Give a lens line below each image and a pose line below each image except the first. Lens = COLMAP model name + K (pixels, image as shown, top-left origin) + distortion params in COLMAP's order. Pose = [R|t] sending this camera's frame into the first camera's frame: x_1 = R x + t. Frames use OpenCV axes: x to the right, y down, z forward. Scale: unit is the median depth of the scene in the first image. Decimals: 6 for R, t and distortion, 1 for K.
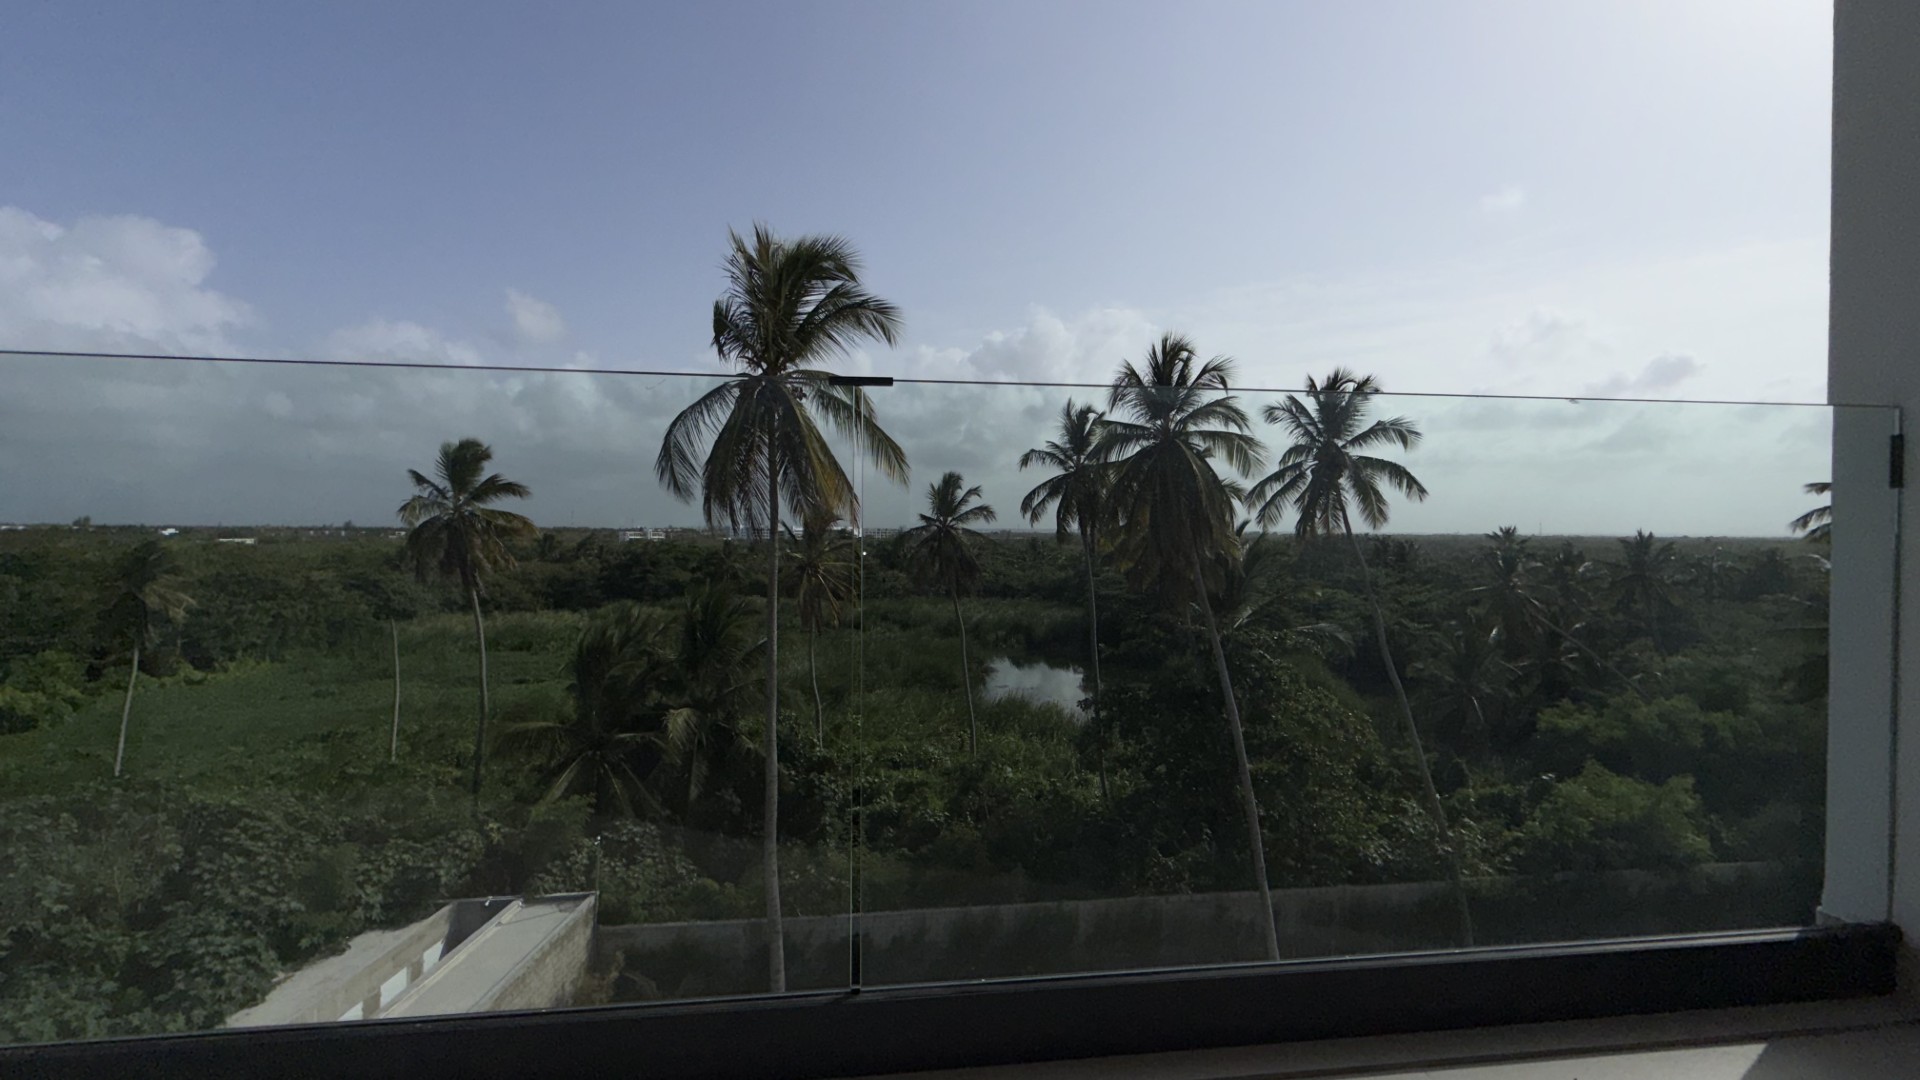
lens RADIAL K [[768.5, 0, 953.4], [0, 768.5, 543.9], [0, 0, 1]] dist [-0.001122, 0.000359]
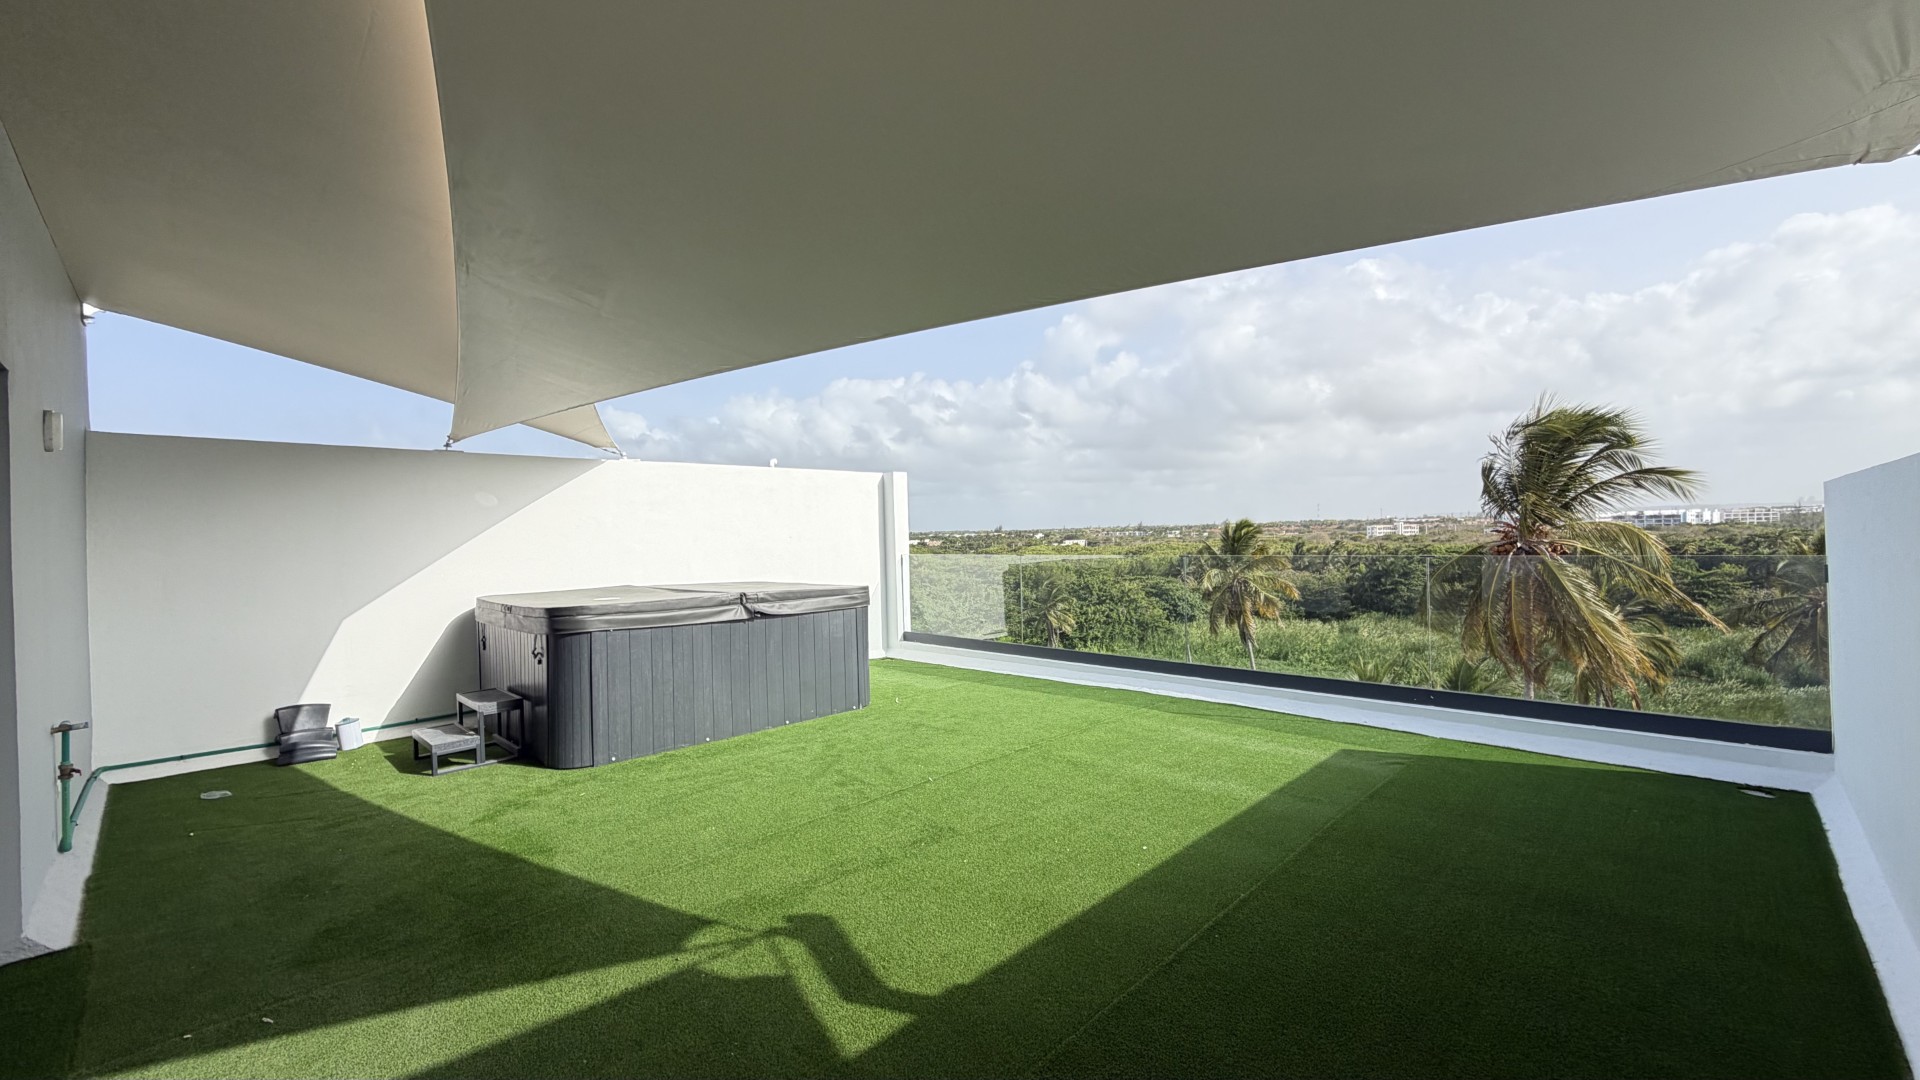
lens RADIAL K [[768.5, 0, 955.1], [0, 768.5, 543.4], [0, 0, 1]] dist [-0.001122, 0.000359]
pose [[0.619373, -0.008461, -0.785051, 0.054792], [0.017069, 0.999851, 0.002691, -0.116979], [0.784911, -0.015067, 0.619425, -0.141046]]
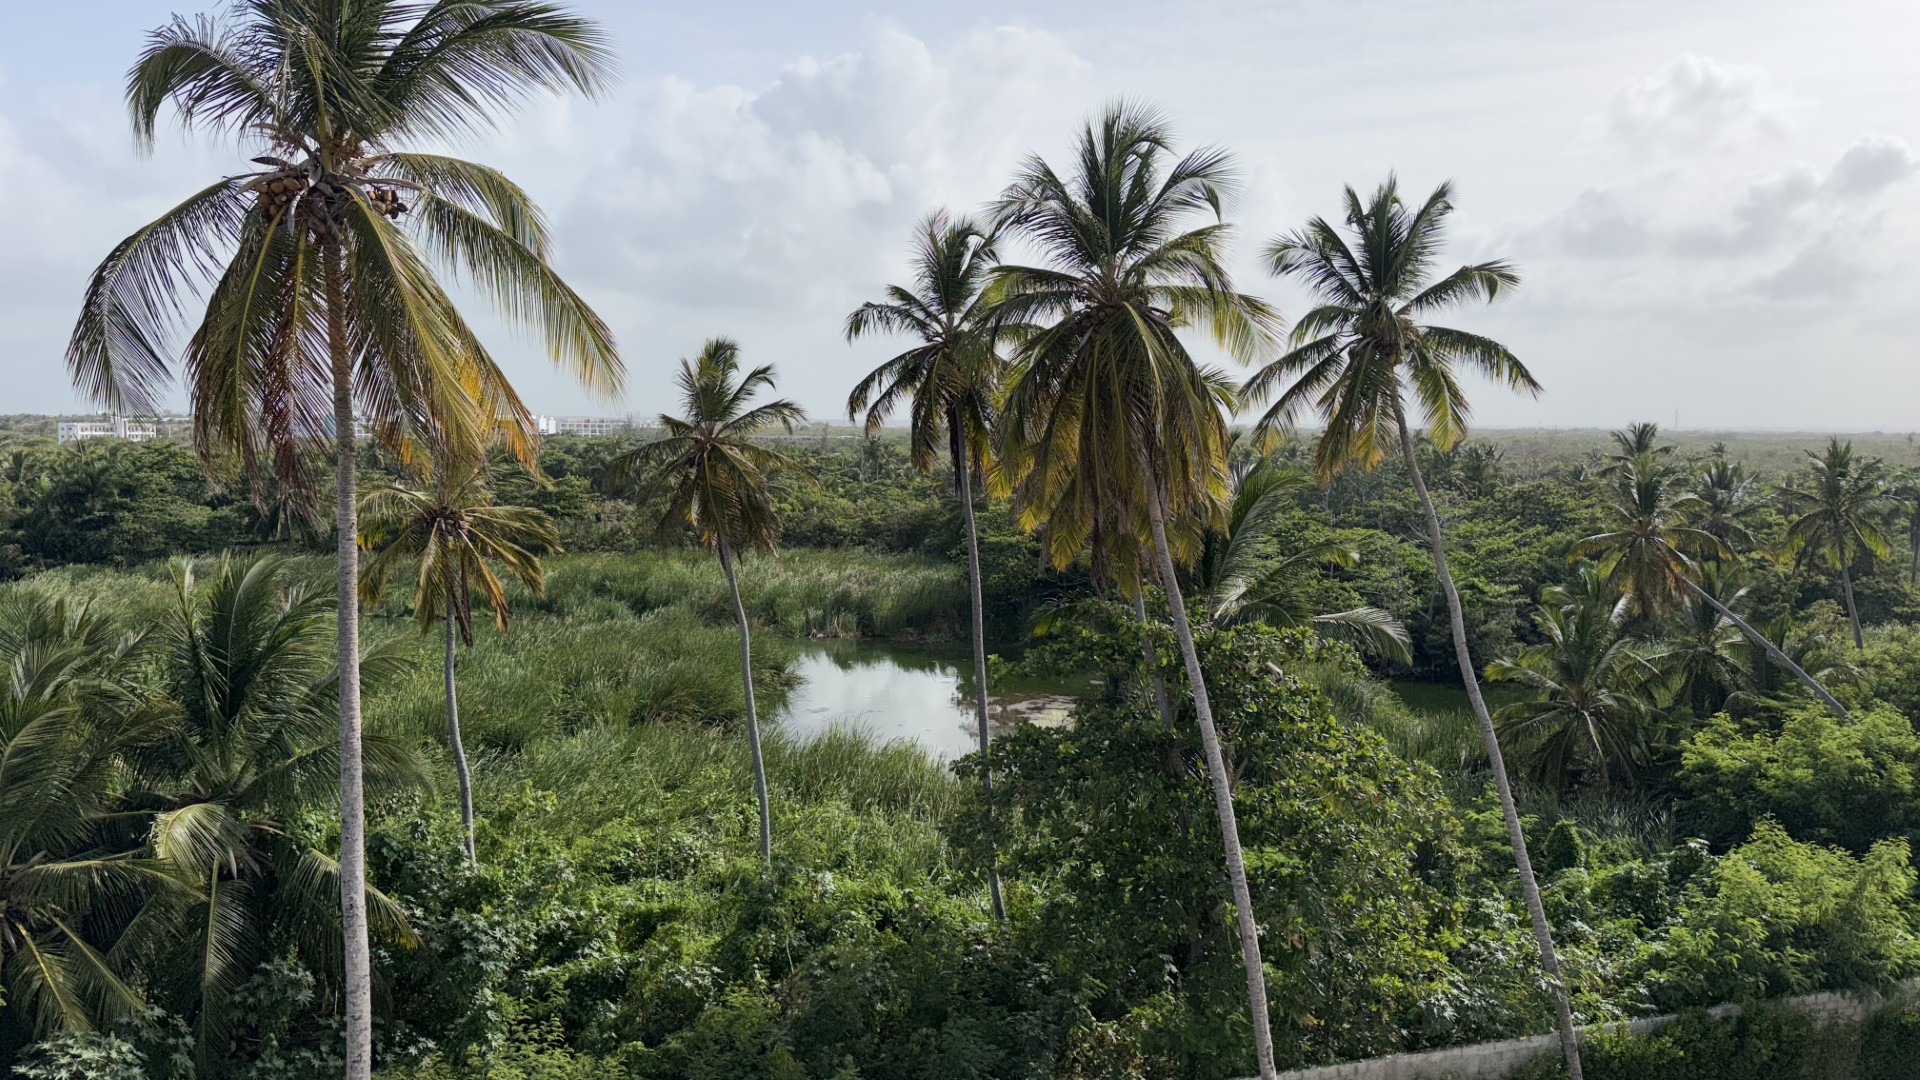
lens RADIAL K [[1350.1, 0, 963.4], [0, 1350.1, 536.6], [0, 0, 1]] dist [0.045712, -0.051930]
pose [[0.985249, -0.013293, 0.170609, 0.004036], [0.001792, 0.997725, 0.067388, -0.022247], [-0.171117, -0.066088, 0.983032, 0.036585]]
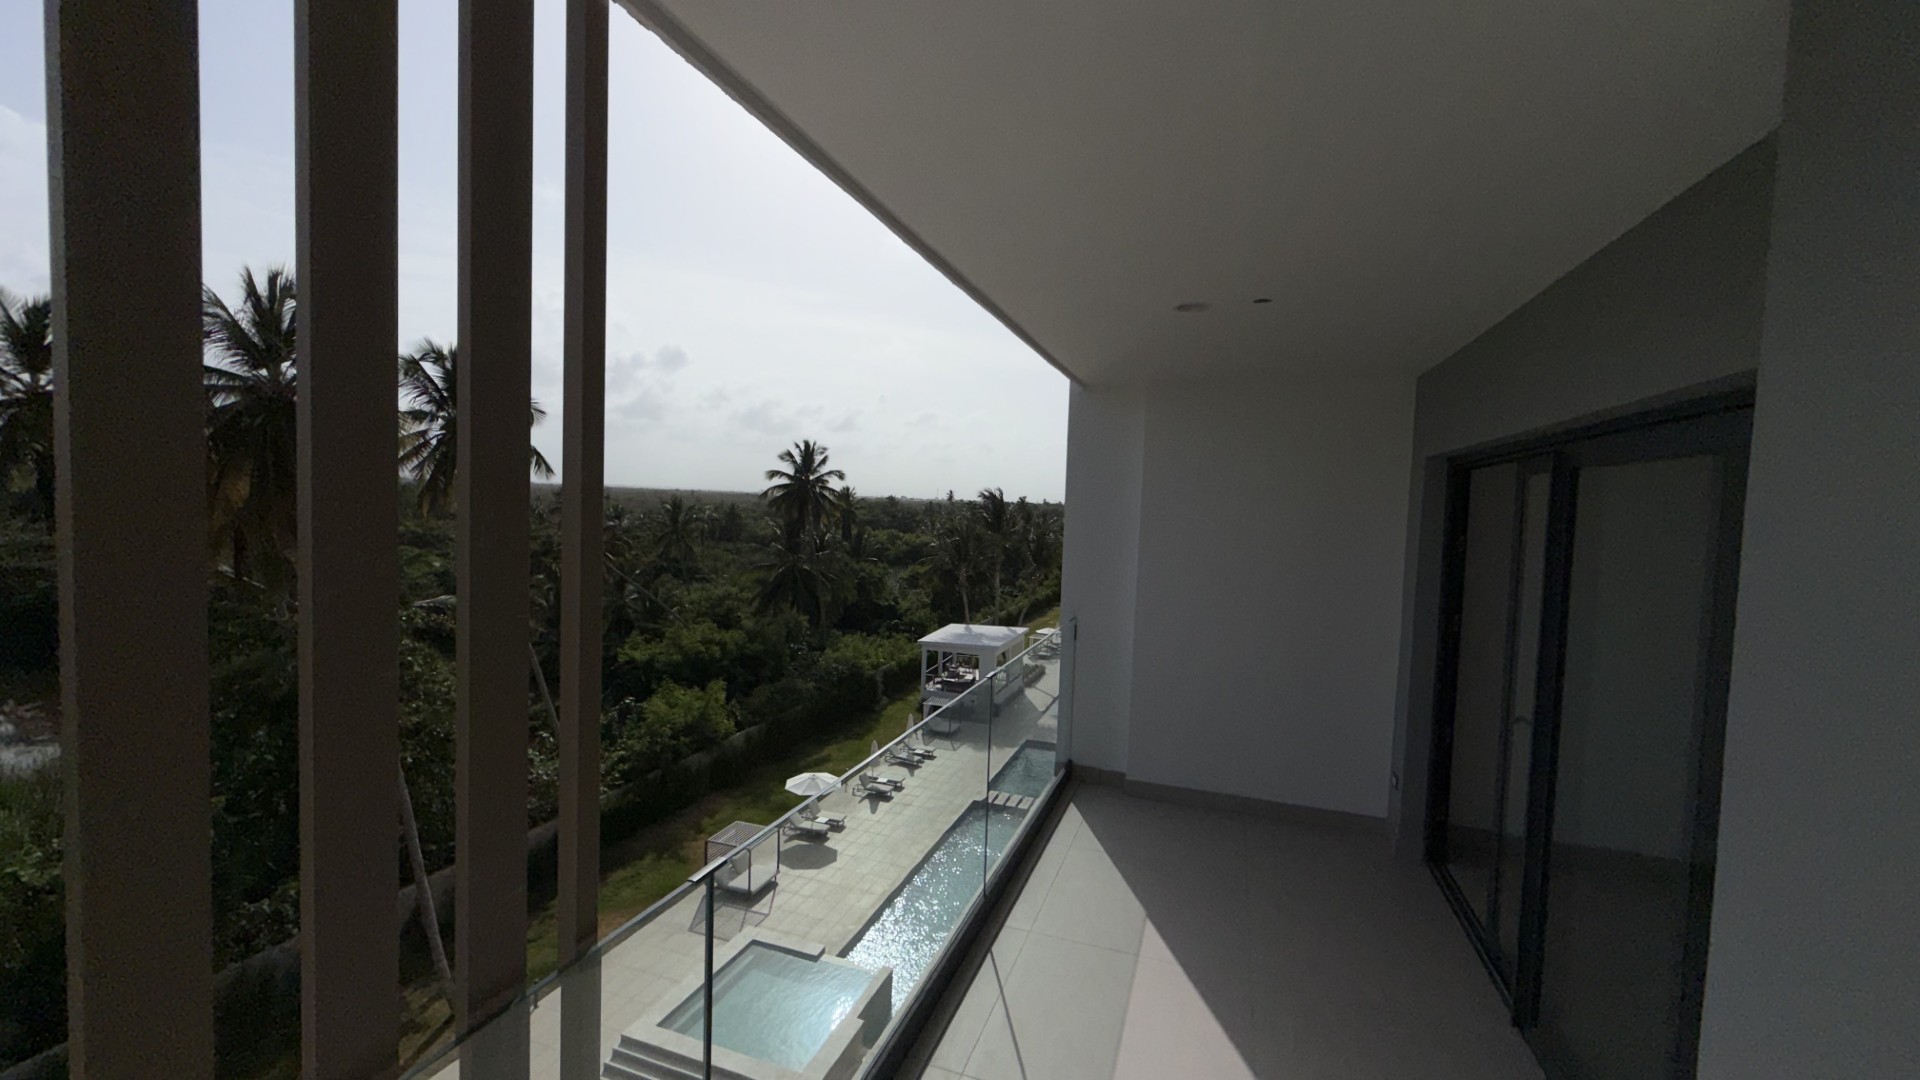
lens RADIAL K [[768.5, 0, 952.2], [0, 768.5, 549.5], [0, 0, 1]] dist [-0.001122, 0.000359]
pose [[0.449306, -0.045861, 0.892200, -0.089746], [-0.023413, 0.997734, 0.063076, -0.029739], [-0.893071, -0.049229, 0.447214, -0.000862]]
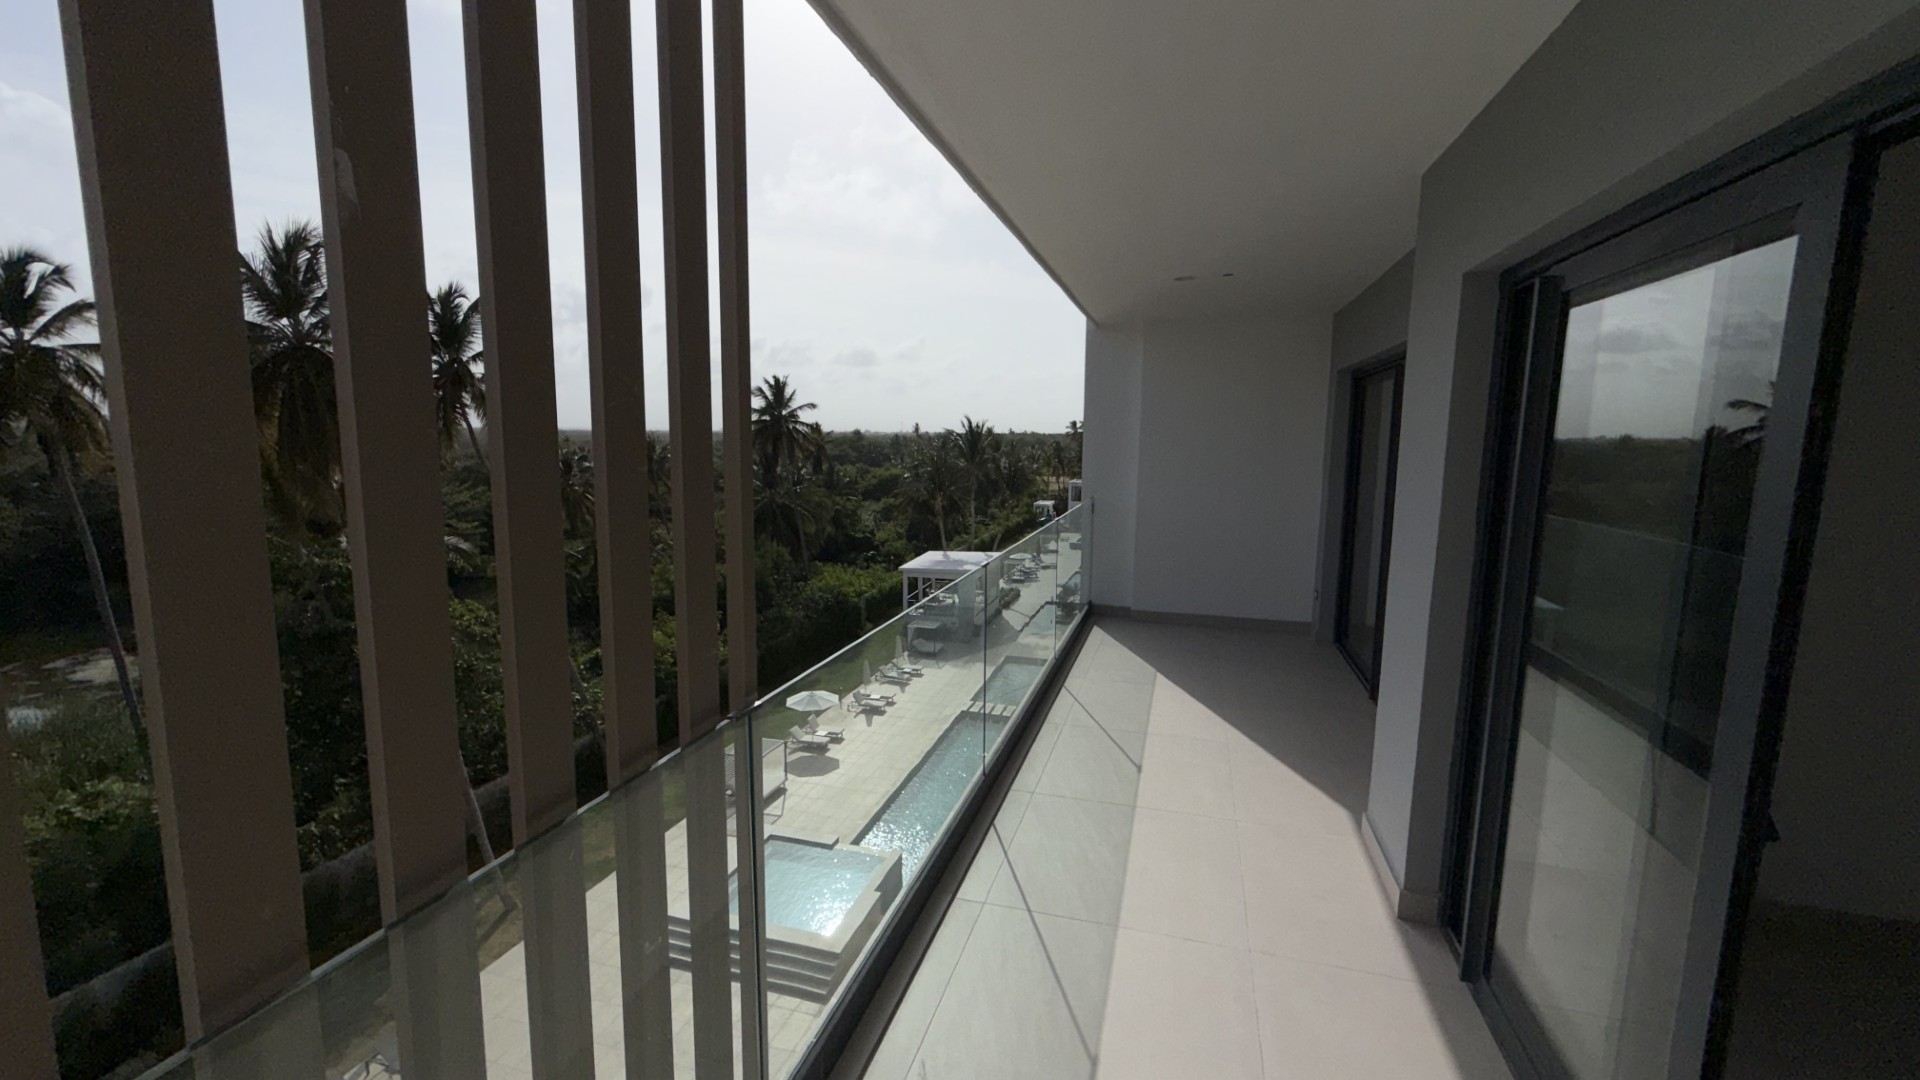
lens RADIAL K [[768.5, 0, 953.3], [0, 768.5, 543.8], [0, 0, 1]] dist [-0.001122, 0.000359]
pose [[0.406213, -0.131902, 0.904209, -0.152789], [0.006321, 0.989909, 0.141563, -0.023999], [-0.913757, -0.051789, 0.402947, -0.005662]]
